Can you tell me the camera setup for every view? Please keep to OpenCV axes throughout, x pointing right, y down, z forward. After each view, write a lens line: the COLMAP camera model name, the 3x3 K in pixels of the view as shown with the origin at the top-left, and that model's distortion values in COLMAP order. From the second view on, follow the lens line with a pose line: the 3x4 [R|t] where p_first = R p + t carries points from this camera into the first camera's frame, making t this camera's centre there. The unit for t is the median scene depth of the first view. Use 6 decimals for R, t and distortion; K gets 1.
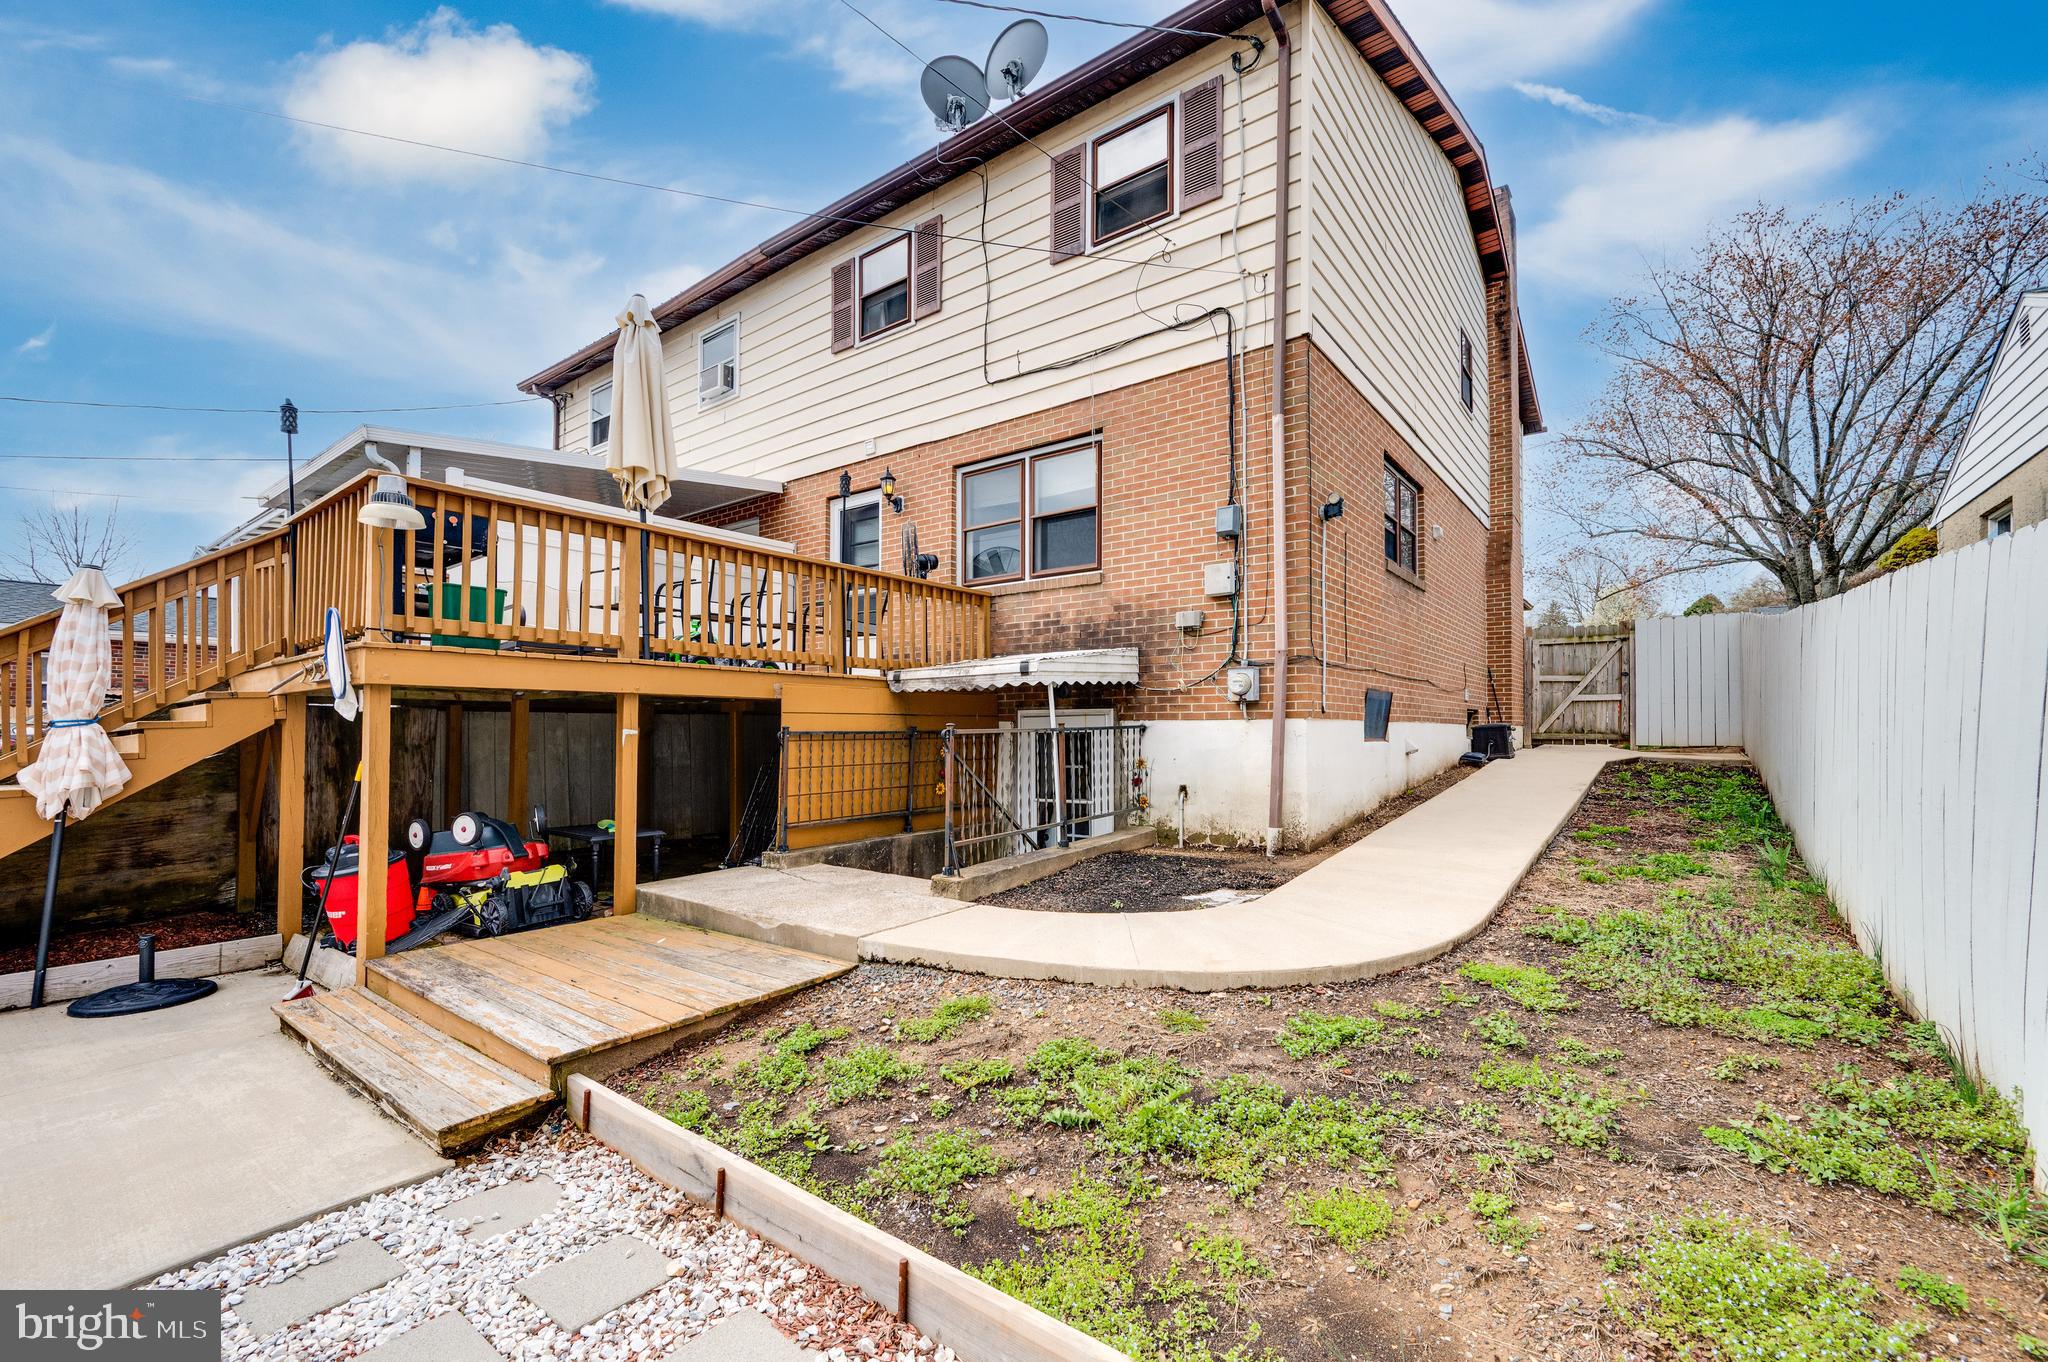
lens RADIAL K [[808.9, 0, 1024.8], [0, 808.9, 718.1], [0, 0, 1]] dist [-0.002143, 0.000149]
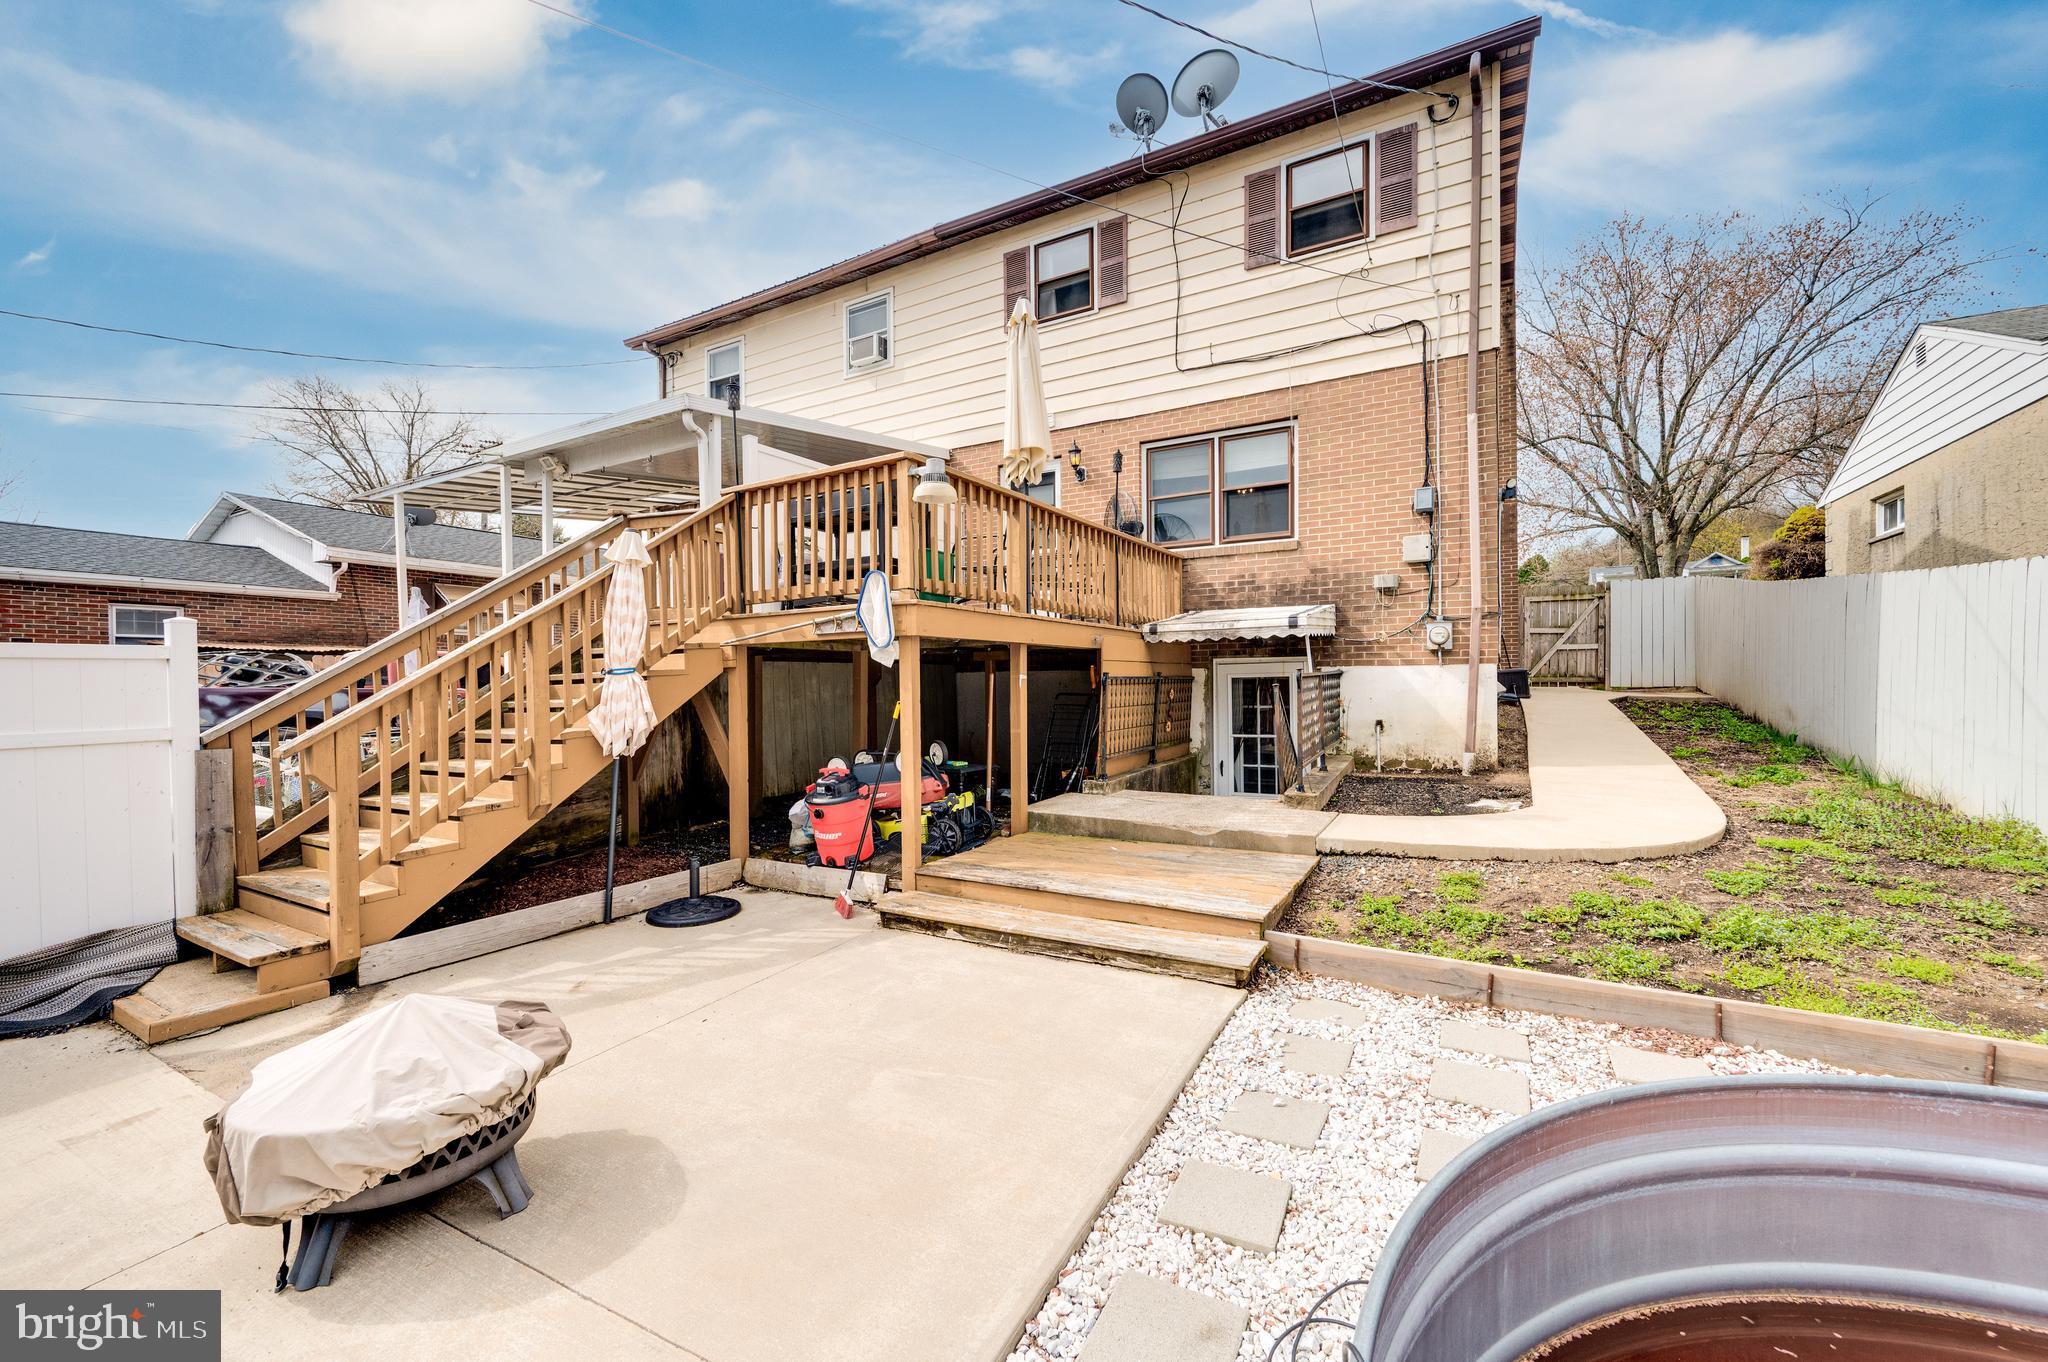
lens RADIAL K [[780.5, 0, 1051.7], [0, 780.5, 684.7], [0, 0, 1]] dist [-0.001238, -0.000139]
pose [[0.992545, -0.008494, 0.121585, -0.417558], [0.005986, 0.999762, 0.020980, 0.003501], [-0.121734, -0.020096, 0.992359, -0.085520]]
